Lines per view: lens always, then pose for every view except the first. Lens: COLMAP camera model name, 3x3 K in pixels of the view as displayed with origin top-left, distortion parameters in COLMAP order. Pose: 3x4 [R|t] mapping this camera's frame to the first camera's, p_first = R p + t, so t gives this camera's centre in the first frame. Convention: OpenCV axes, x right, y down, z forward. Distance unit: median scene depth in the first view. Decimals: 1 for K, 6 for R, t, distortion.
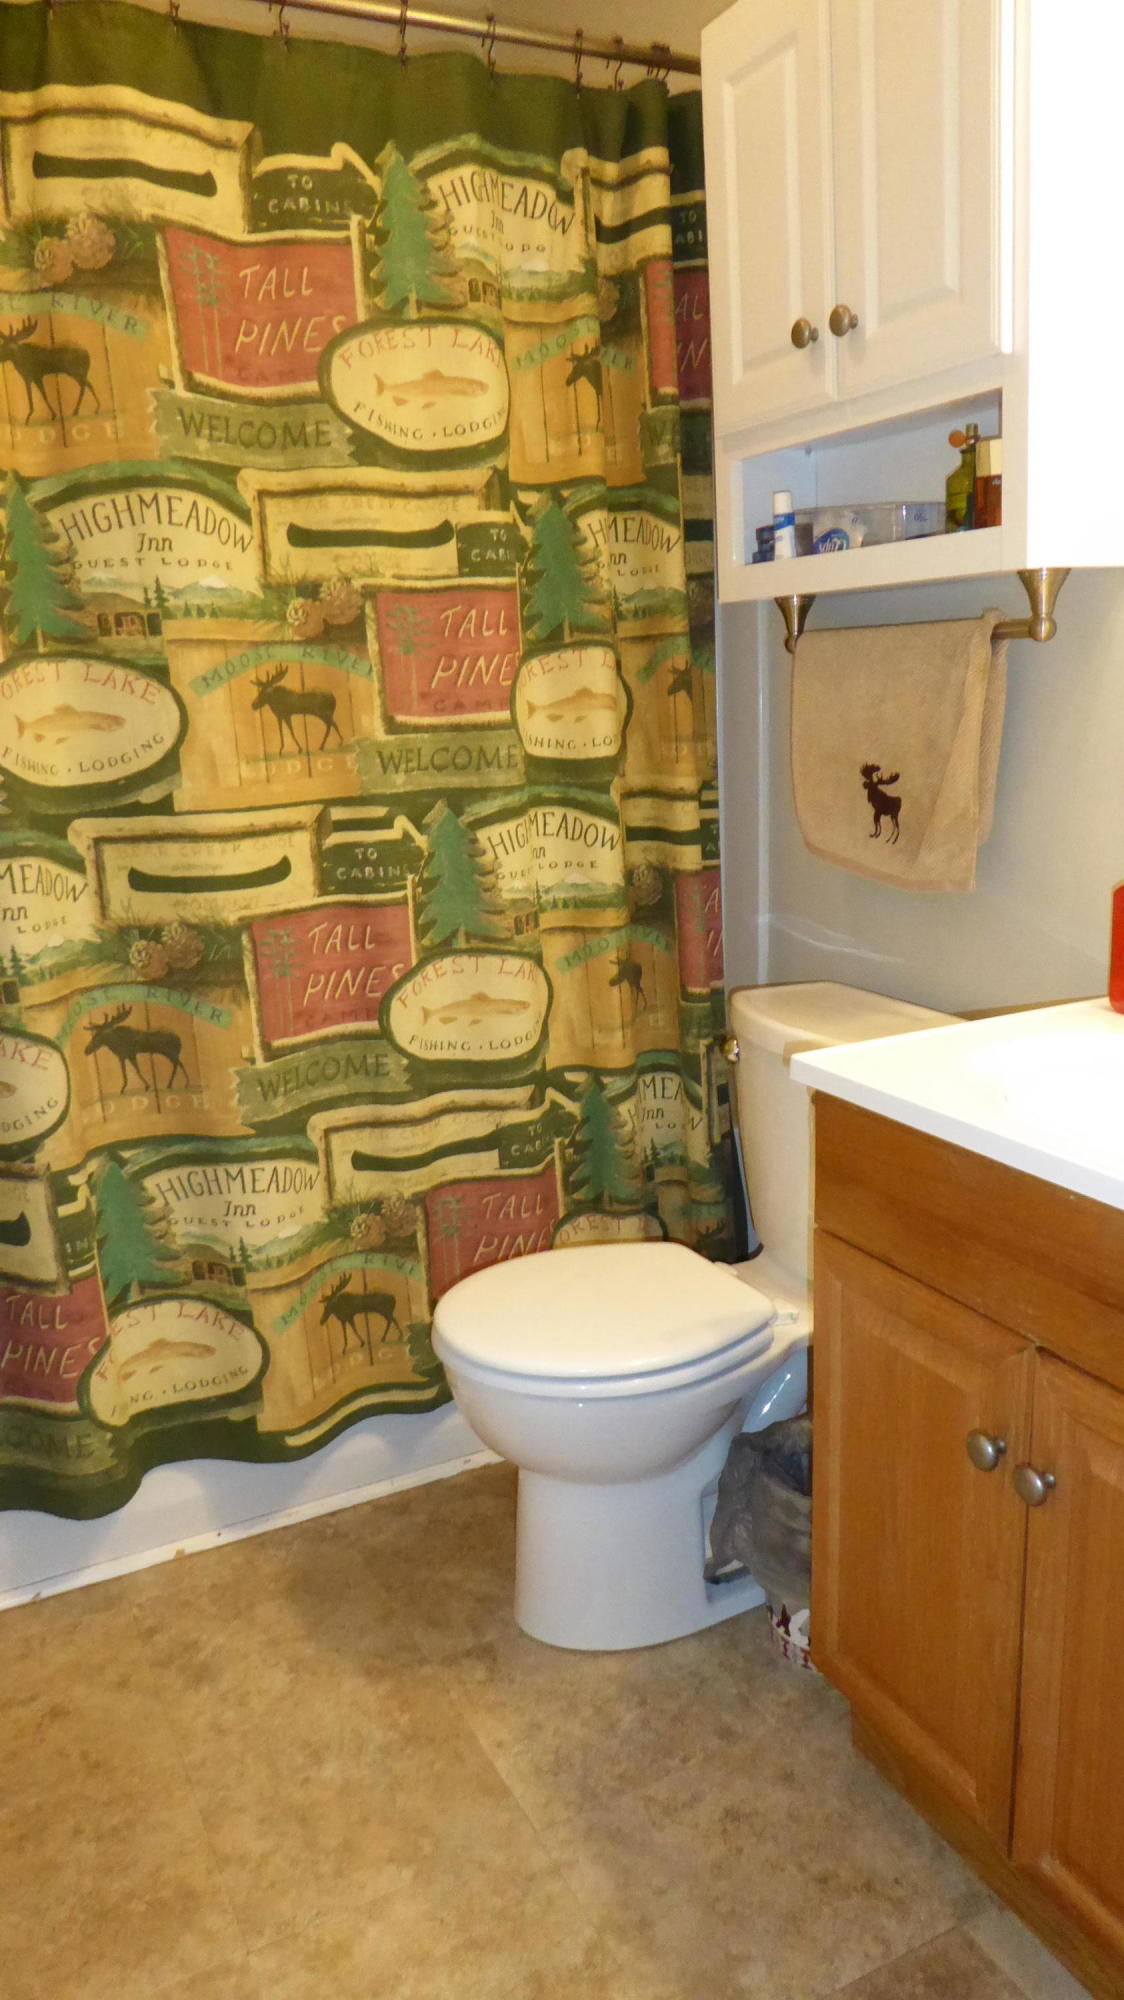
lens RADIAL K [[1419.8, 0, 556.8], [0, 1419.8, 1010.6], [0, 0, 1]] dist [-0.050247, 0.018394]
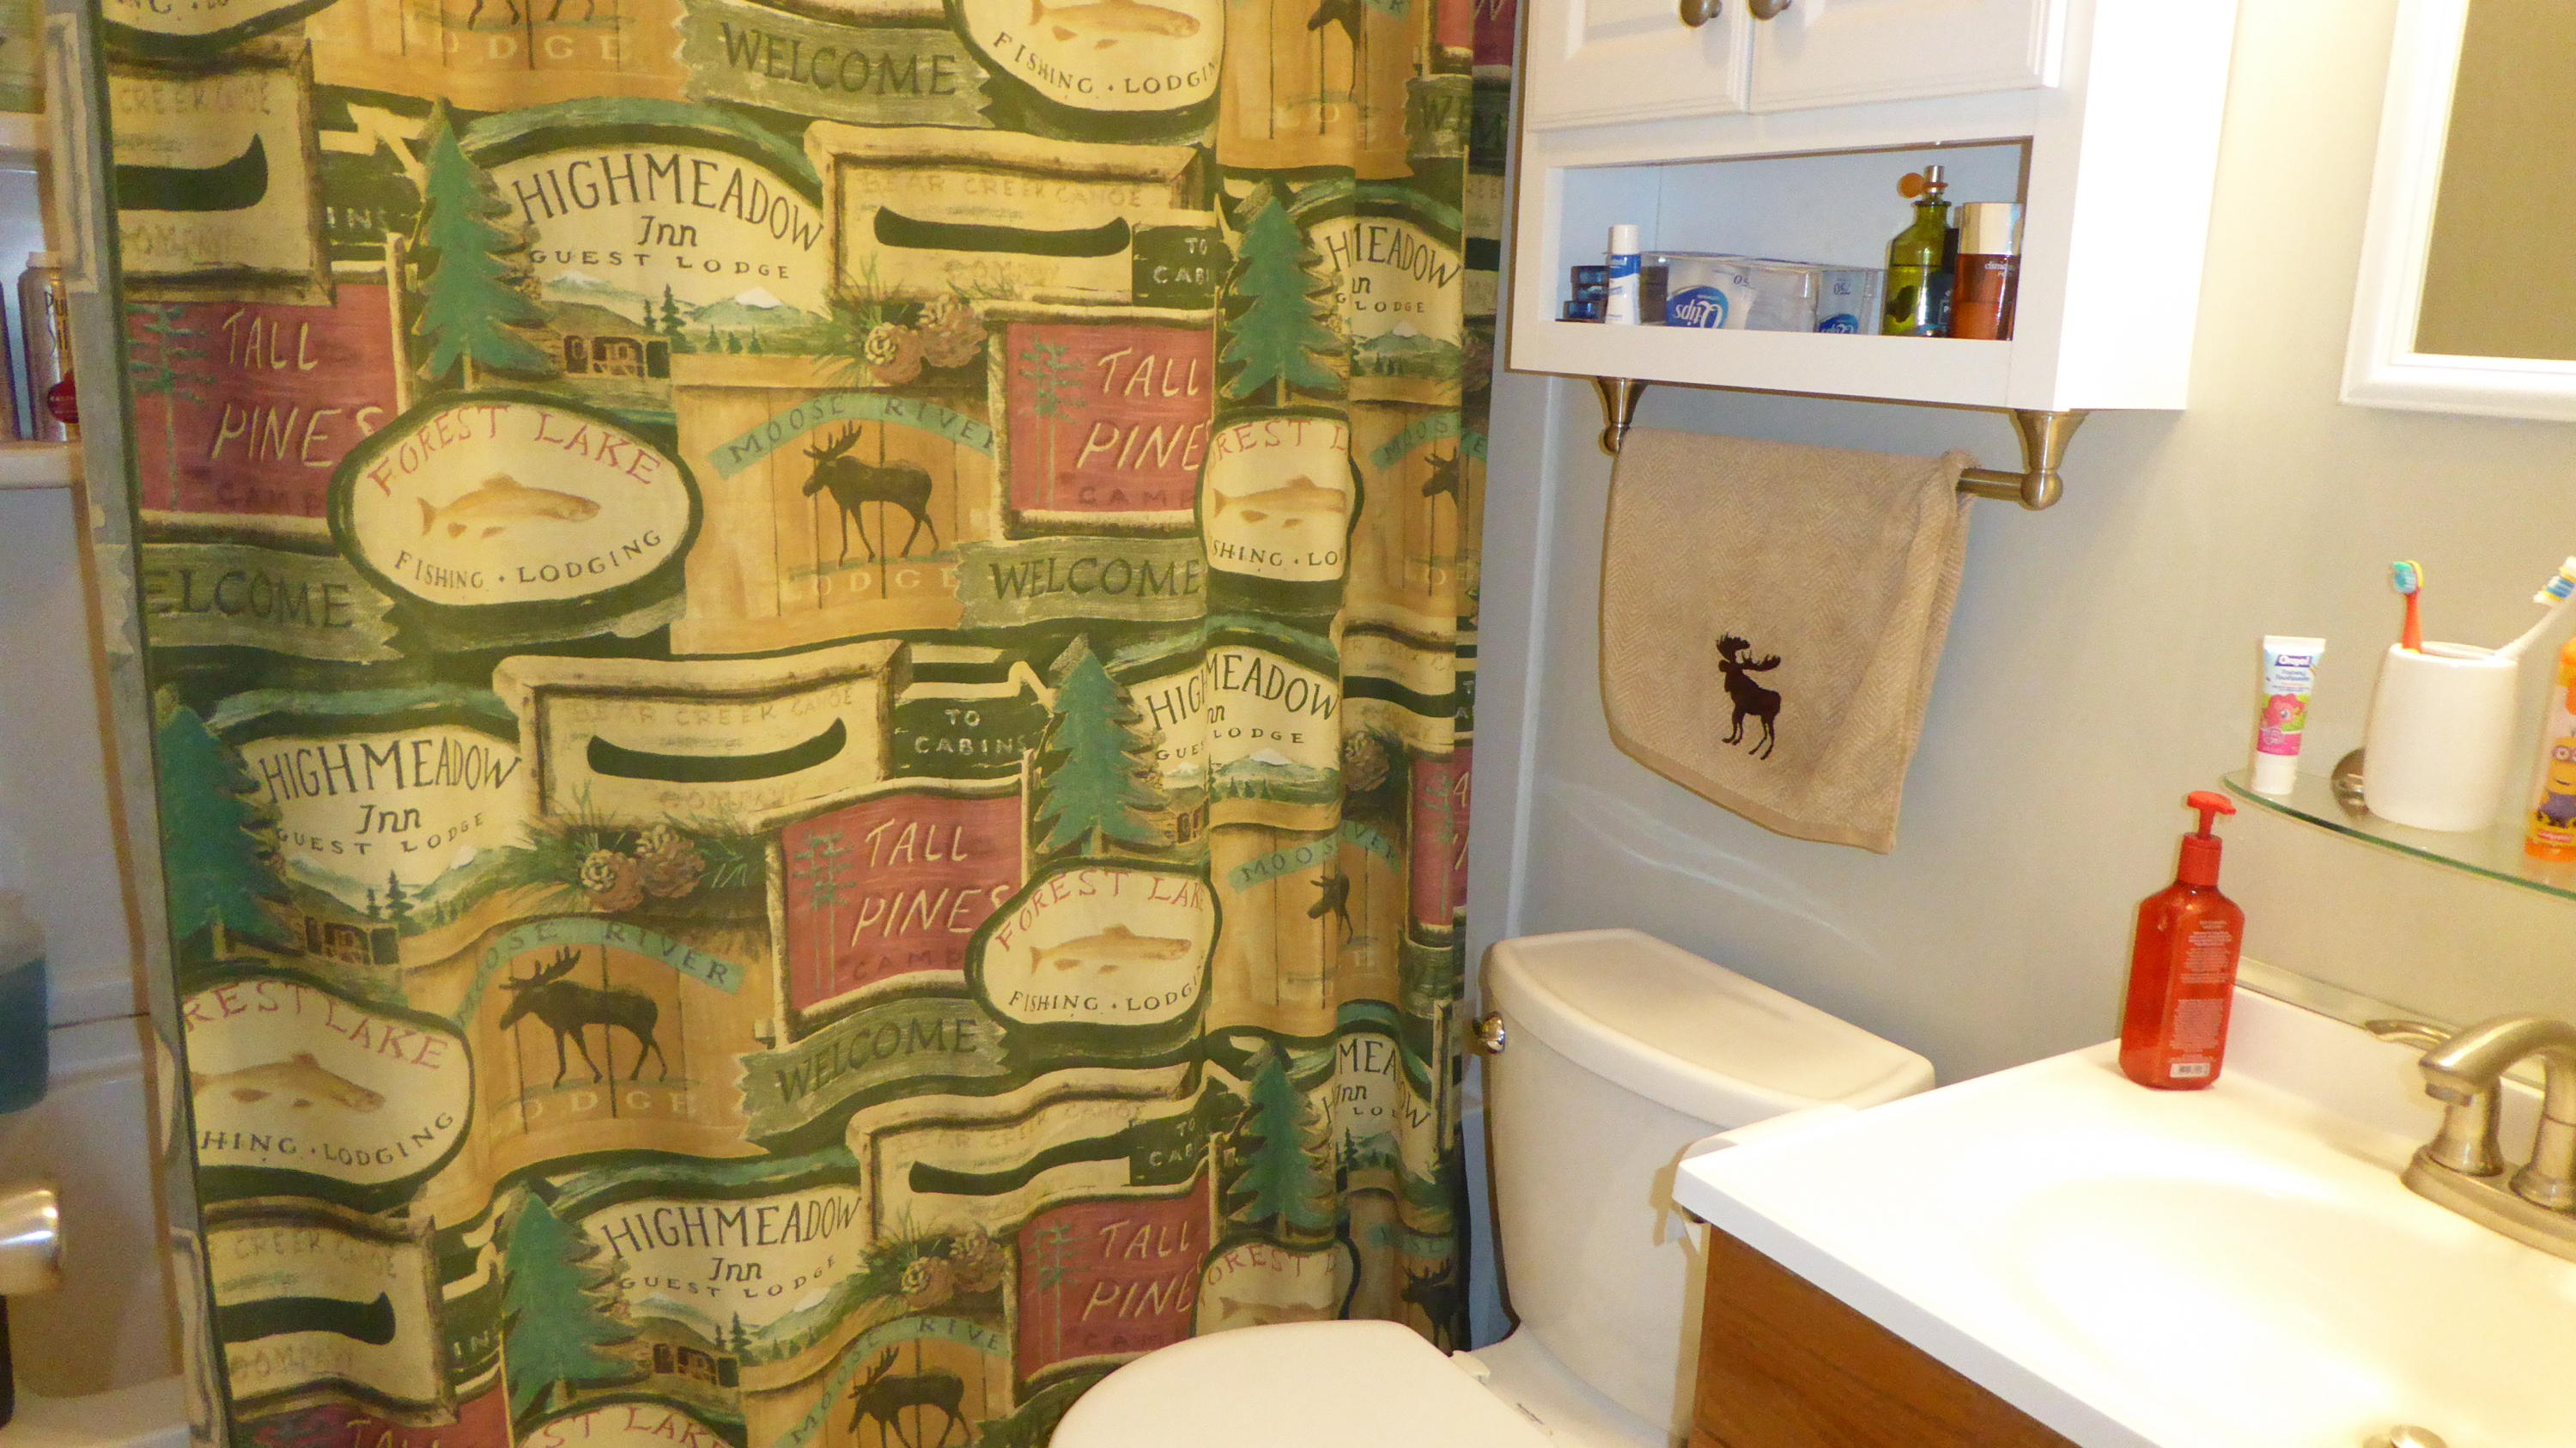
lens RADIAL K [[1828.9, 0, 1296.2], [0, 1828.9, 712.5], [0, 0, 1]] dist [-0.050247, 0.018394]
pose [[0.991972, 0.056188, 0.113289, -0.080494], [-0.054406, 0.998343, -0.018767, -0.108698], [-0.114155, 0.012453, 0.993385, 0.157074]]
